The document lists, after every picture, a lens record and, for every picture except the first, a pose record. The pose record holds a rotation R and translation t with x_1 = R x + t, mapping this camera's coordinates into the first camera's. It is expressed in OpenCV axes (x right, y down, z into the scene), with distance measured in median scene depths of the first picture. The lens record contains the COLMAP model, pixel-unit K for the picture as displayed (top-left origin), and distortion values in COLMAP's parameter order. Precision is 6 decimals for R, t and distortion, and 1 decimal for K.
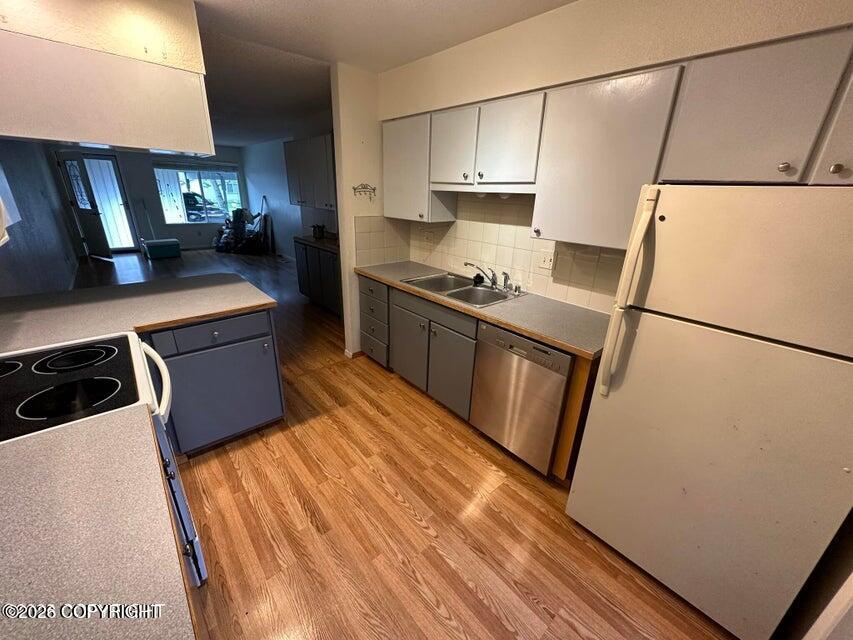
lens RADIAL K [[344.8, 0, 426.6], [0, 344.8, 320.1], [0, 0, 1]] dist [-0.000169, -0.000015]
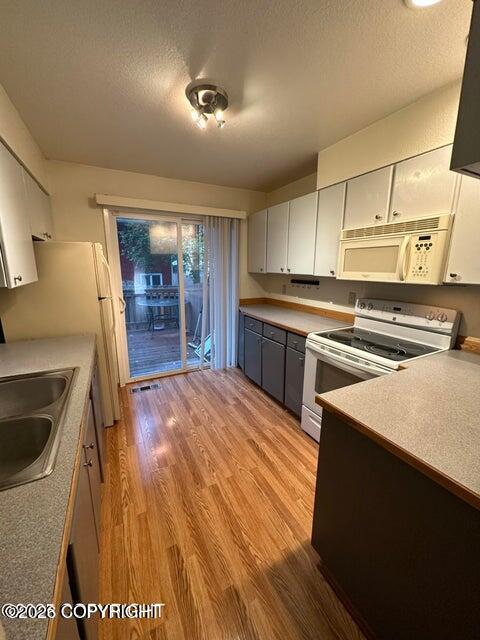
lens RADIAL K [[258.7, 0, 240.5], [0, 258.7, 318.5], [0, 0, 1]] dist [-0.000169, -0.000015]
pose [[-0.968593, -0.090404, 0.231634, -0.391148], [0.050912, 0.839720, 0.540628, -0.478871], [-0.243383, 0.535442, -0.808744, 1.368551]]
